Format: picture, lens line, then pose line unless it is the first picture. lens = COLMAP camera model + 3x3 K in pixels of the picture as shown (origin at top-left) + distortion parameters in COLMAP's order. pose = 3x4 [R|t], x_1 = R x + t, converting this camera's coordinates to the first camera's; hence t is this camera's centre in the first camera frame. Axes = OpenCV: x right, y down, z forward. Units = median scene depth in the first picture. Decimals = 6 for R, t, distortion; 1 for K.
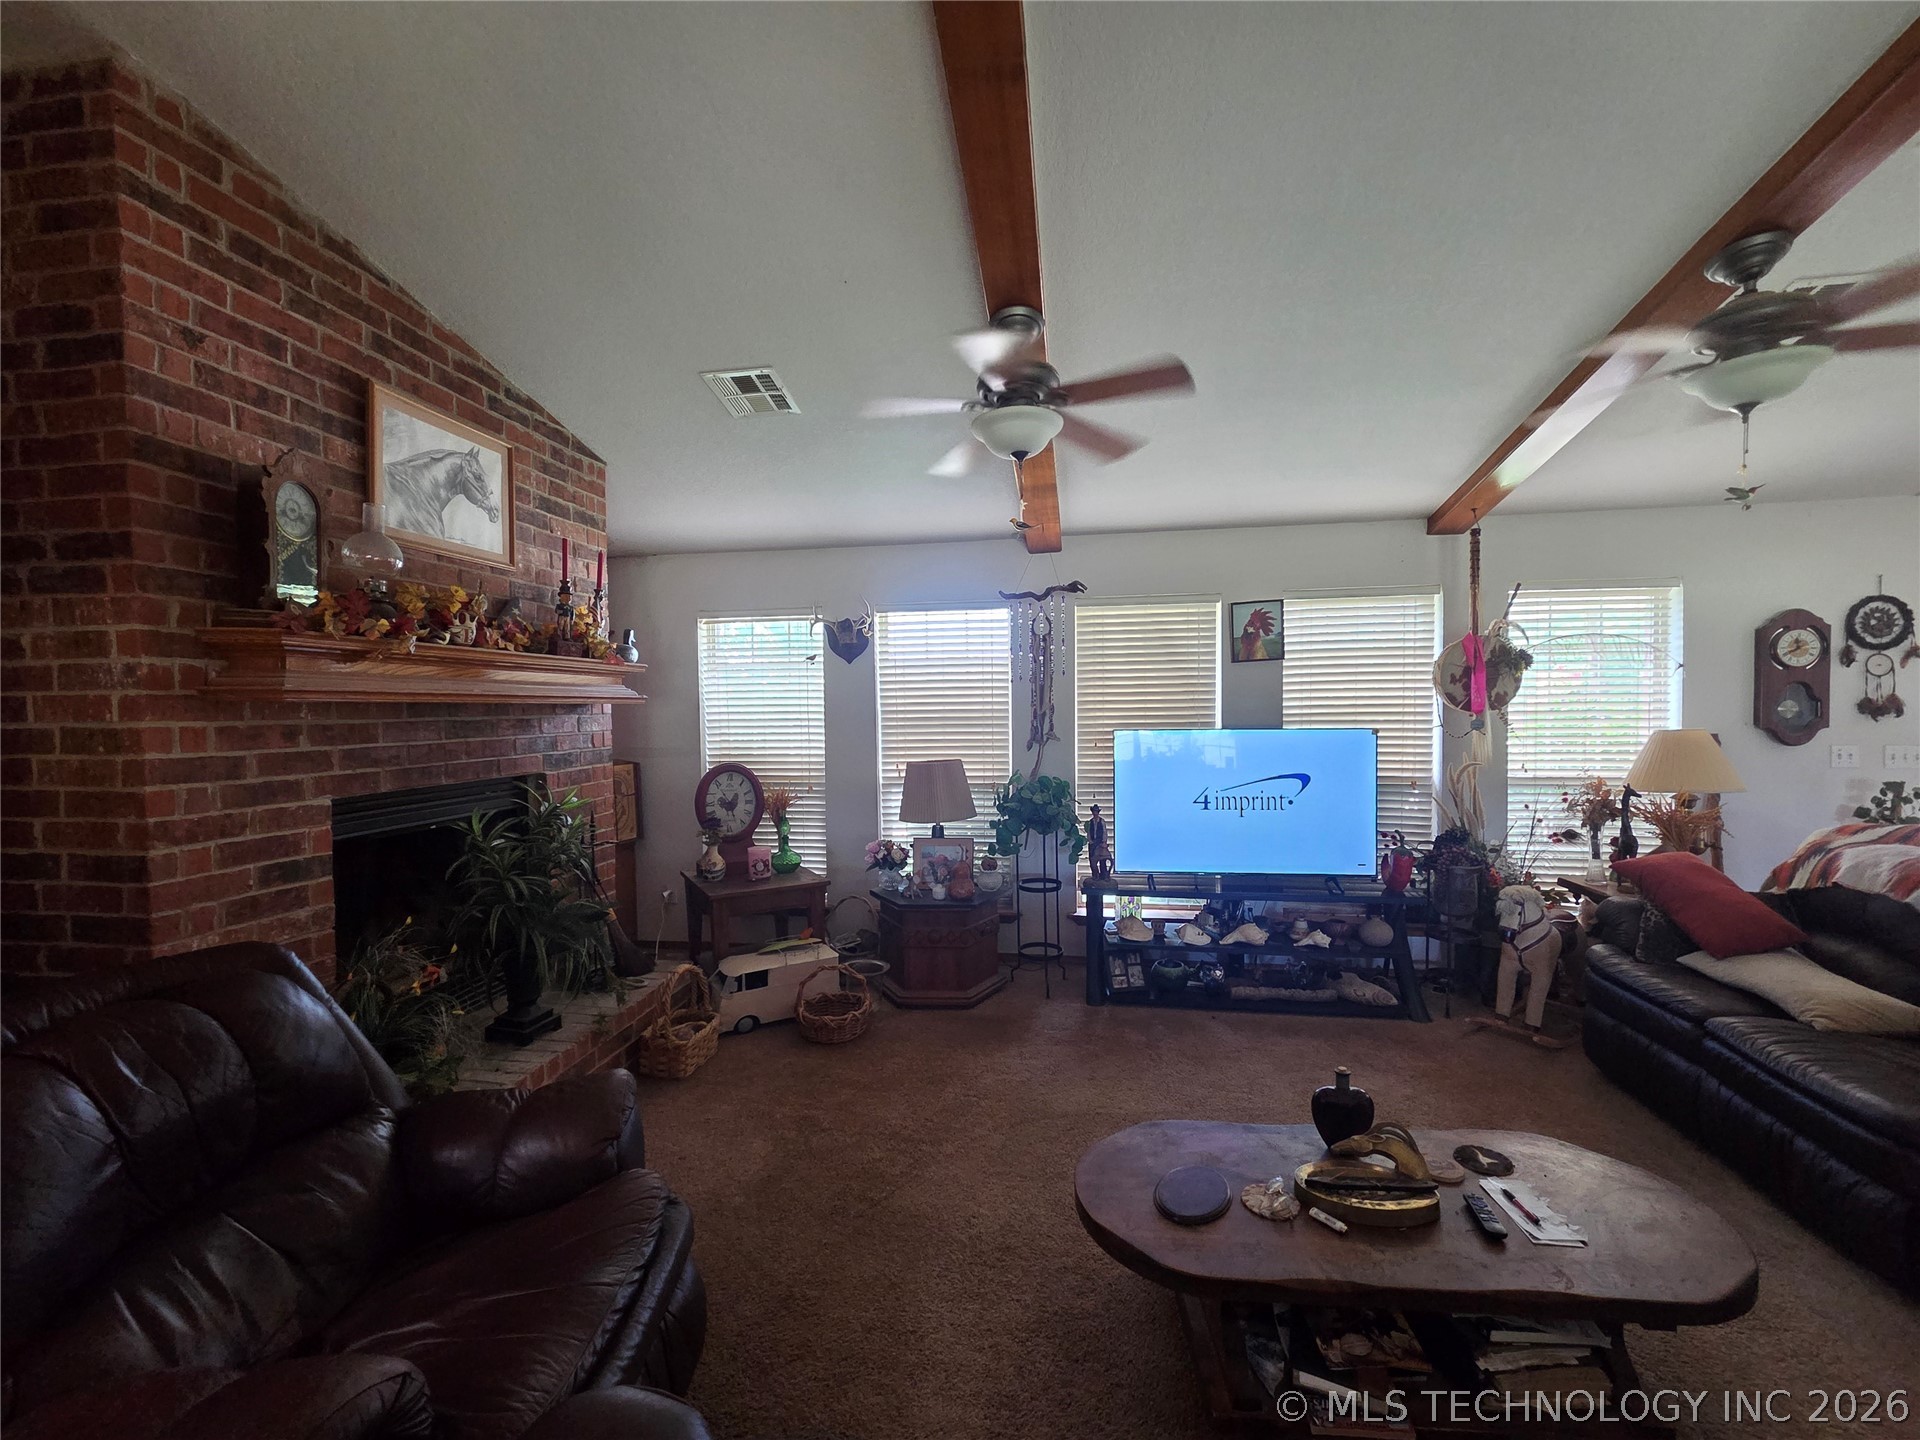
lens RADIAL K [[794.7, 0, 946.5], [0, 794.7, 721.9], [0, 0, 1]] dist [0.001967, -0.000106]
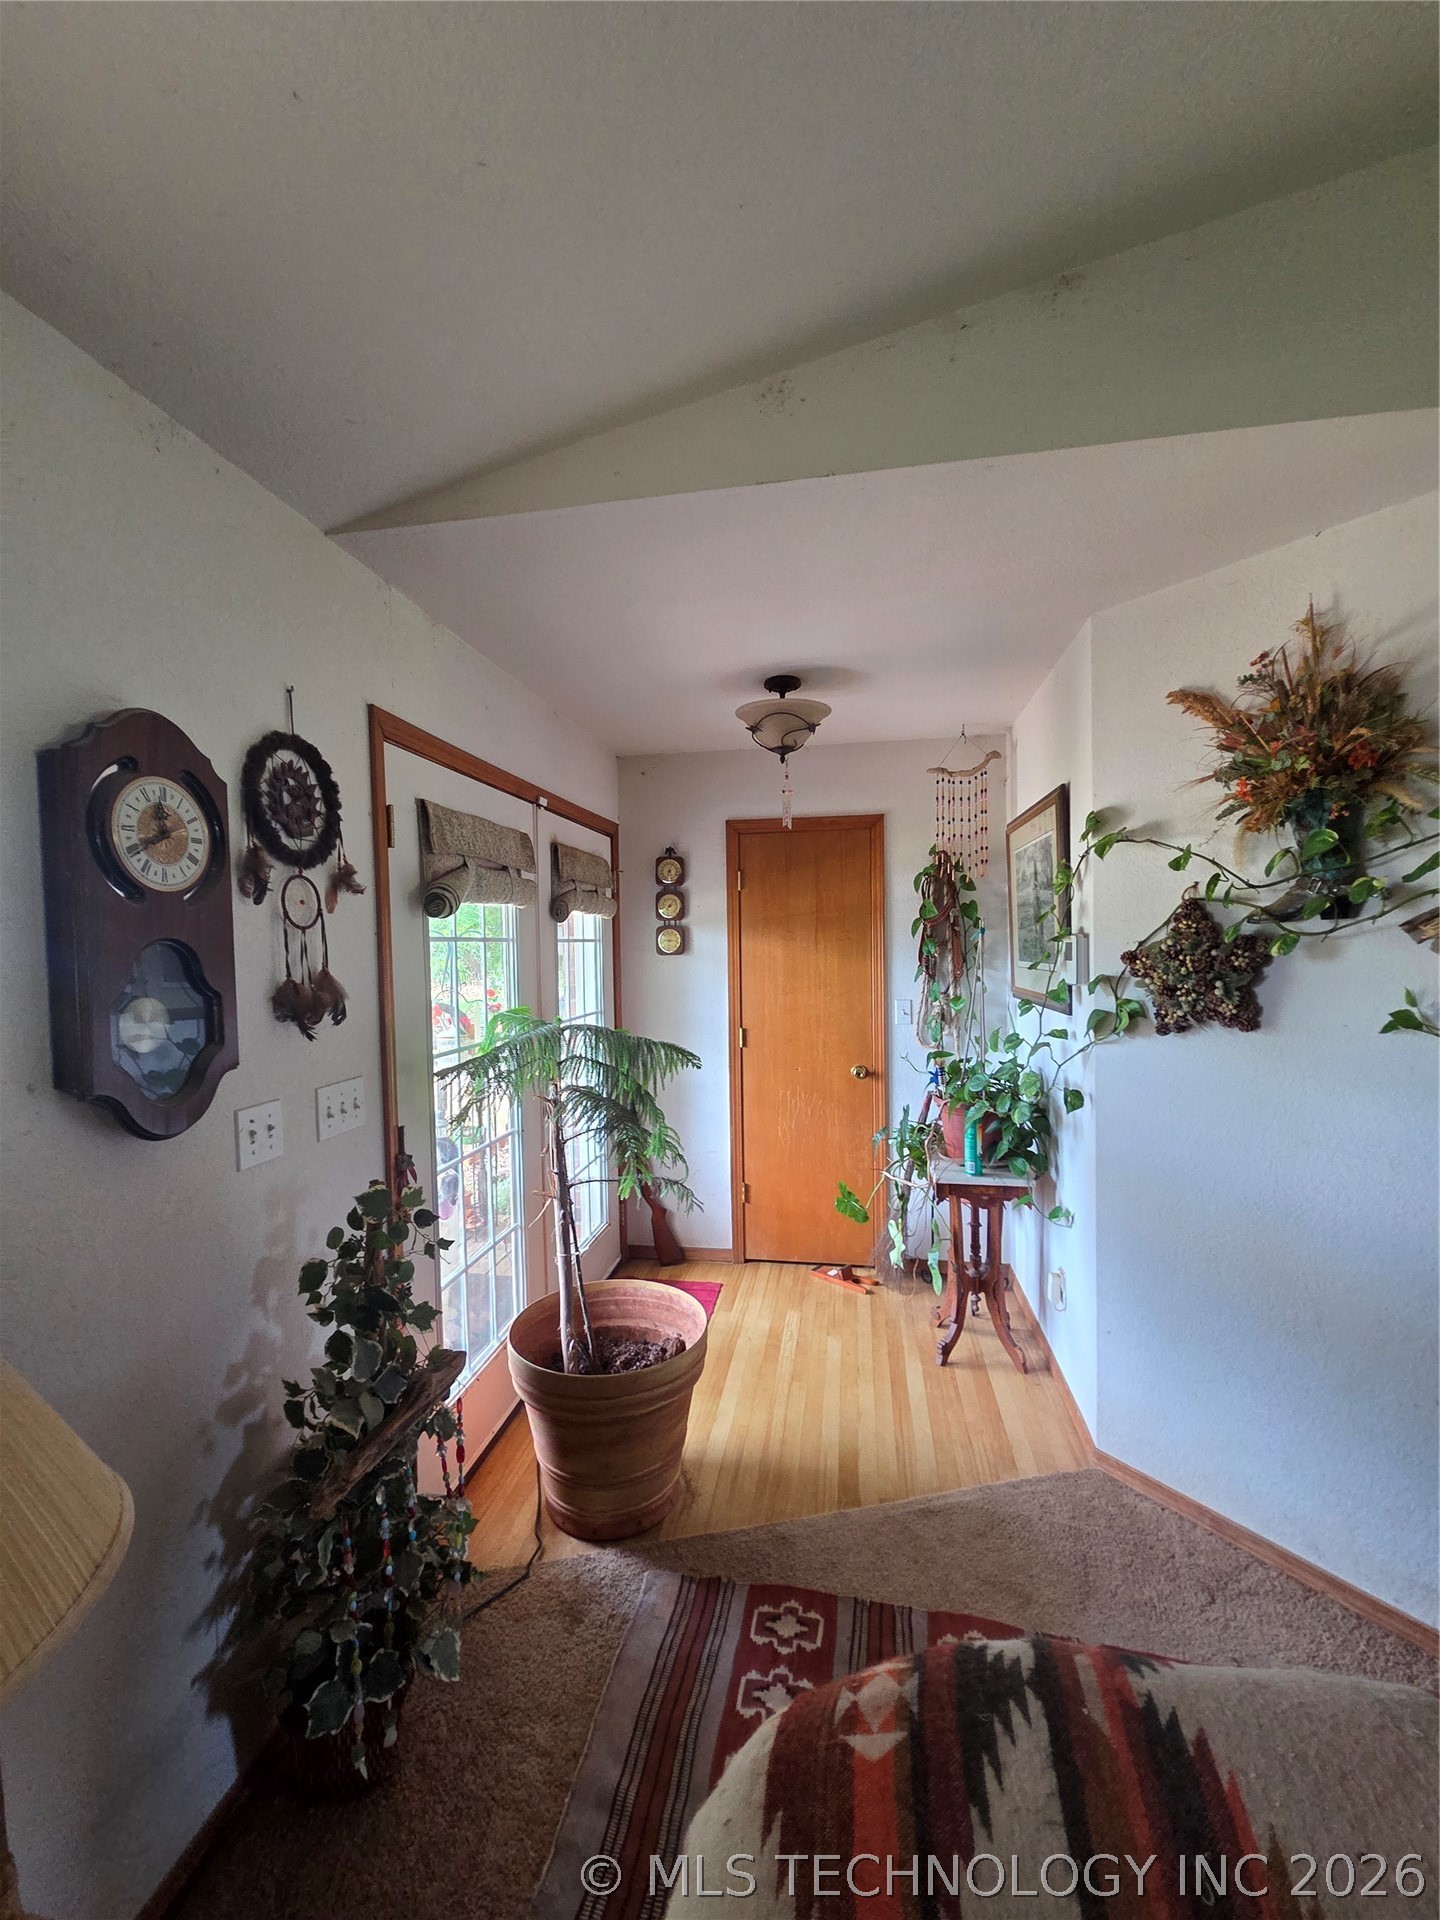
lens RADIAL K [[794.7, 0, 718.1], [0, 794.7, 970.6], [0, 0, 1]] dist [0.001967, -0.000106]
pose [[0.006630, -0.027497, 0.999600, 0.751140], [0.040248, 0.998819, 0.027209, -0.038074], [-0.999168, 0.040051, 0.007729, 0.777669]]
